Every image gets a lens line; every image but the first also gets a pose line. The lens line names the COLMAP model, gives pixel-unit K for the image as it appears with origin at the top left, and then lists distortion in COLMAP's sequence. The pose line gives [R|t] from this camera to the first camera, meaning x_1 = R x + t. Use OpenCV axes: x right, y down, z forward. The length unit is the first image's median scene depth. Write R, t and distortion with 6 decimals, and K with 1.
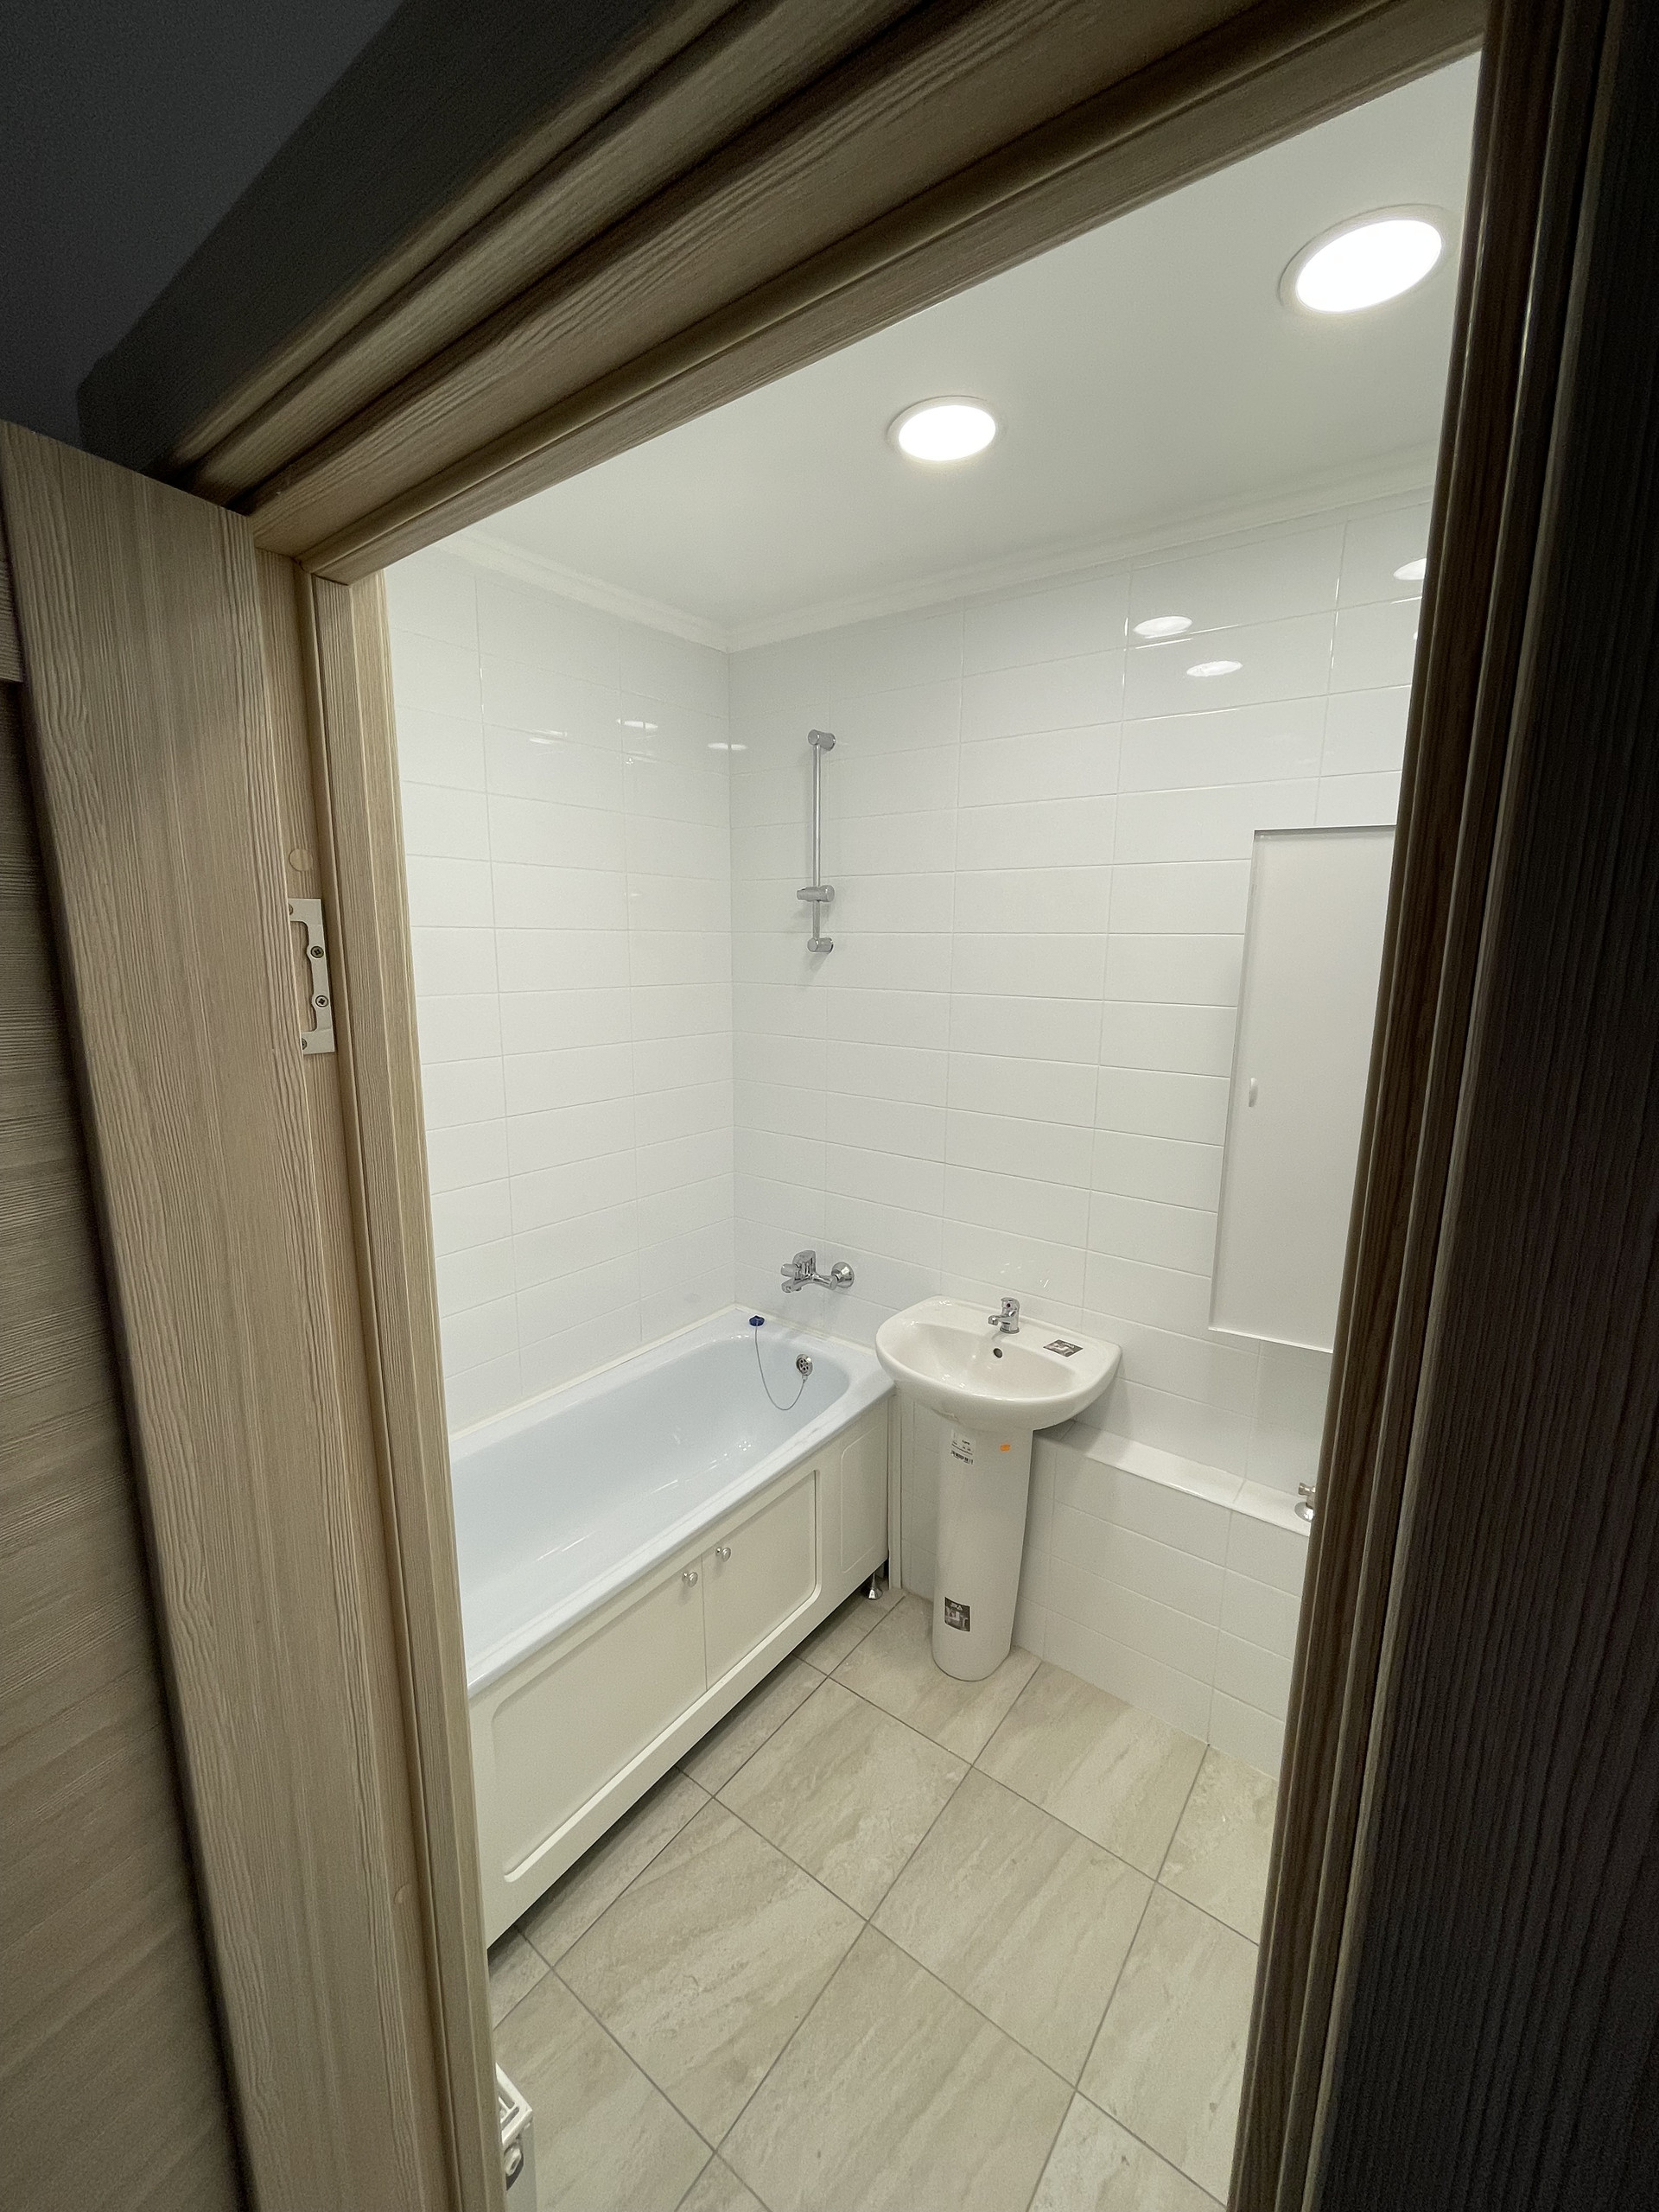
lens RADIAL K [[894.2, 0, 834.3], [0, 894.2, 1096.3], [0, 0, 1]] dist [0.001482, 0.000216]
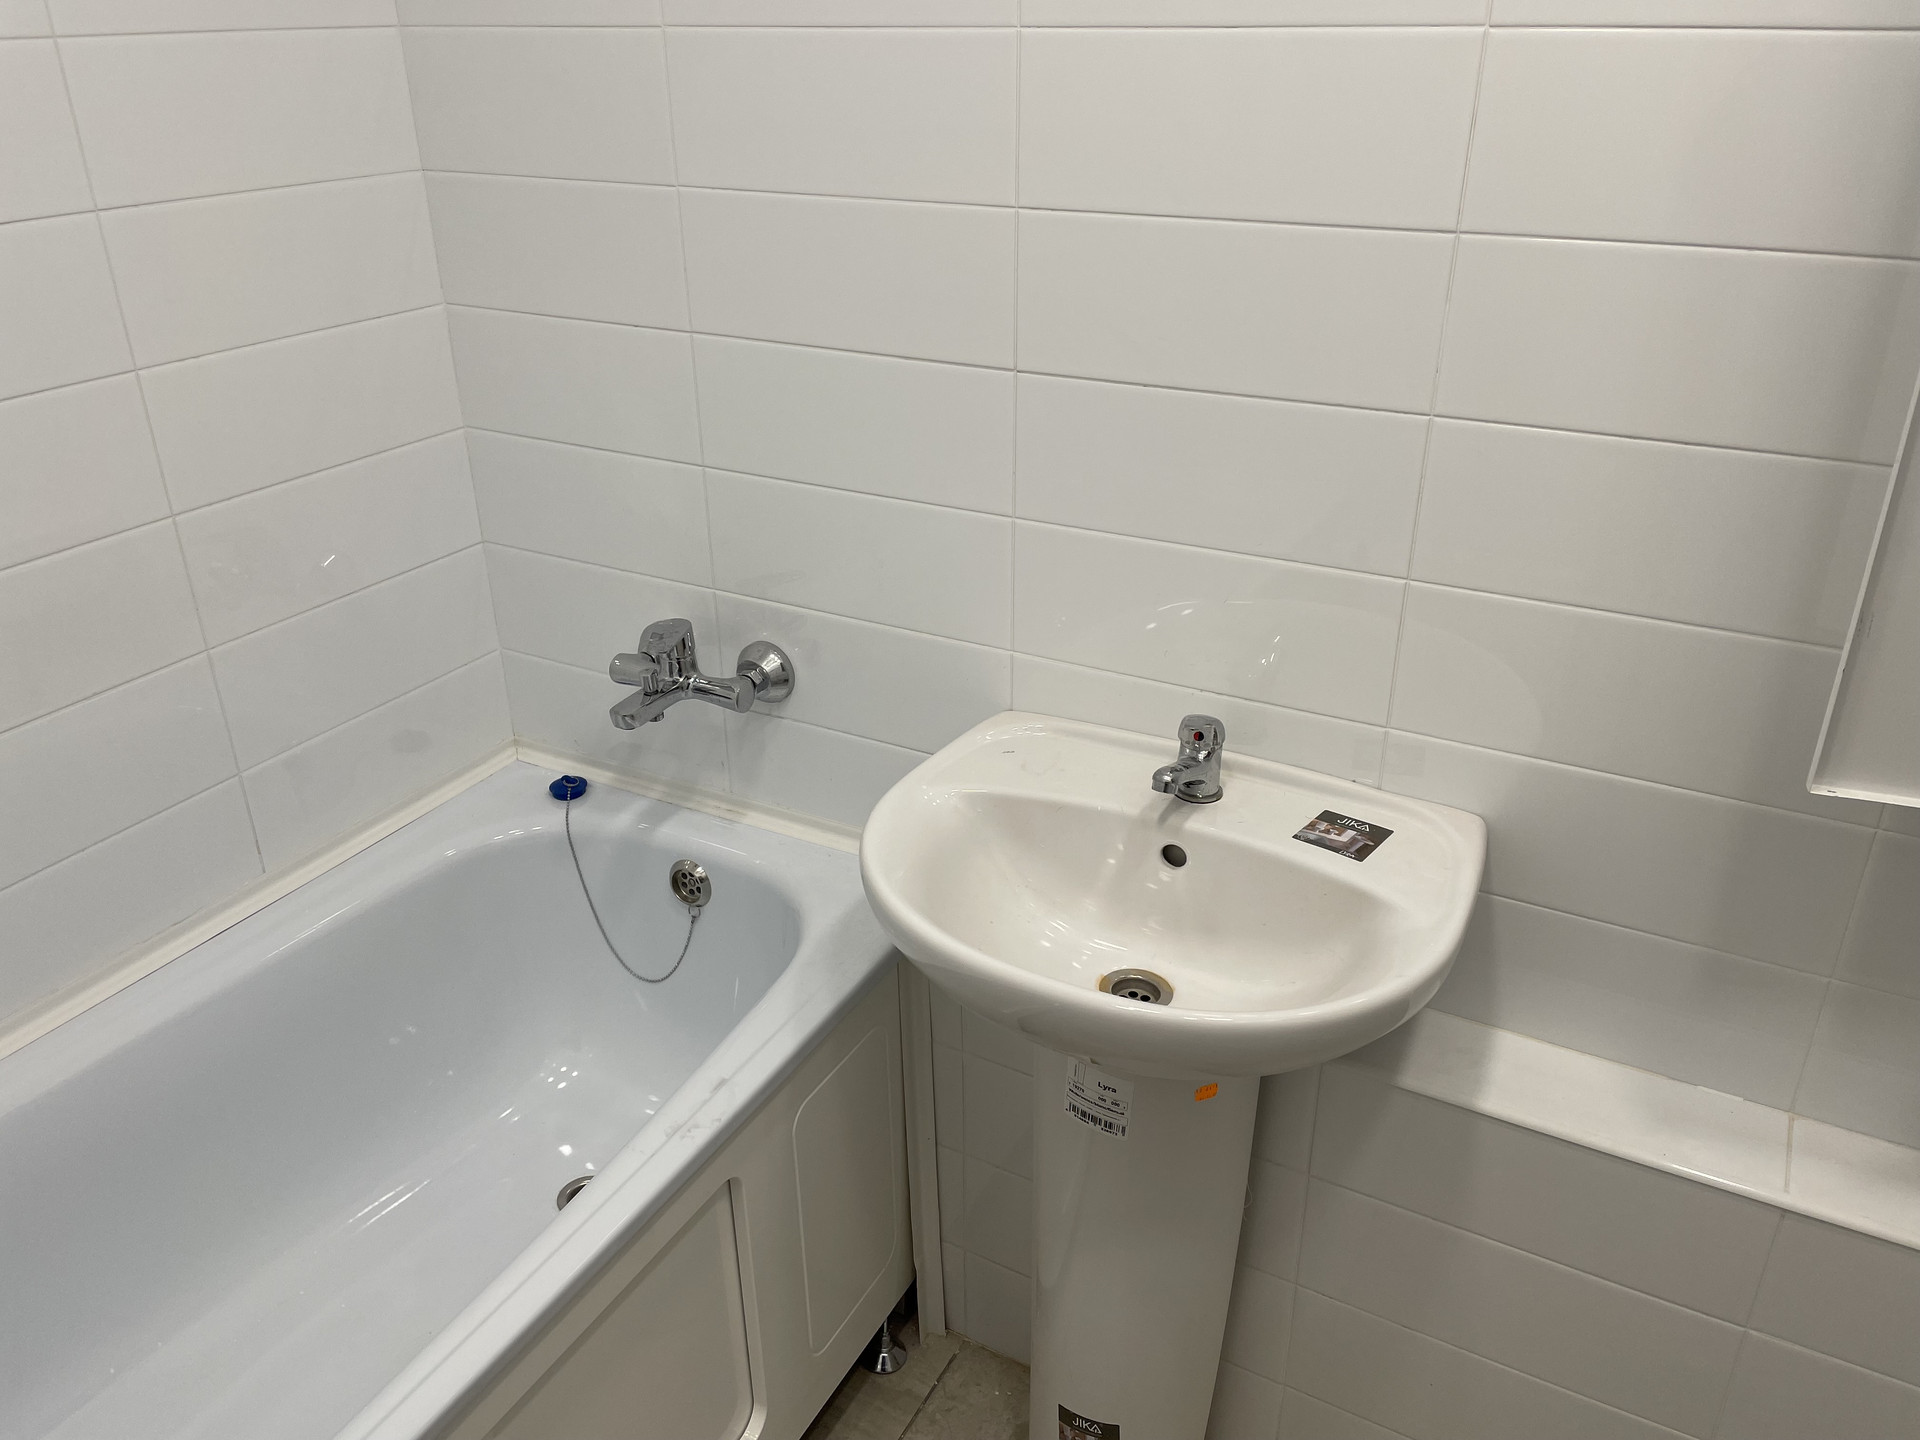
lens RADIAL K [[1458.2, 0, 964.2], [0, 1458.2, 713.0], [0, 0, 1]] dist [0.074096, -0.053983]
pose [[0.989134, -0.078271, 0.124453, 0.015494], [0.041506, 0.960737, 0.274340, 0.042960], [-0.141039, -0.266193, 0.953546, 0.379002]]
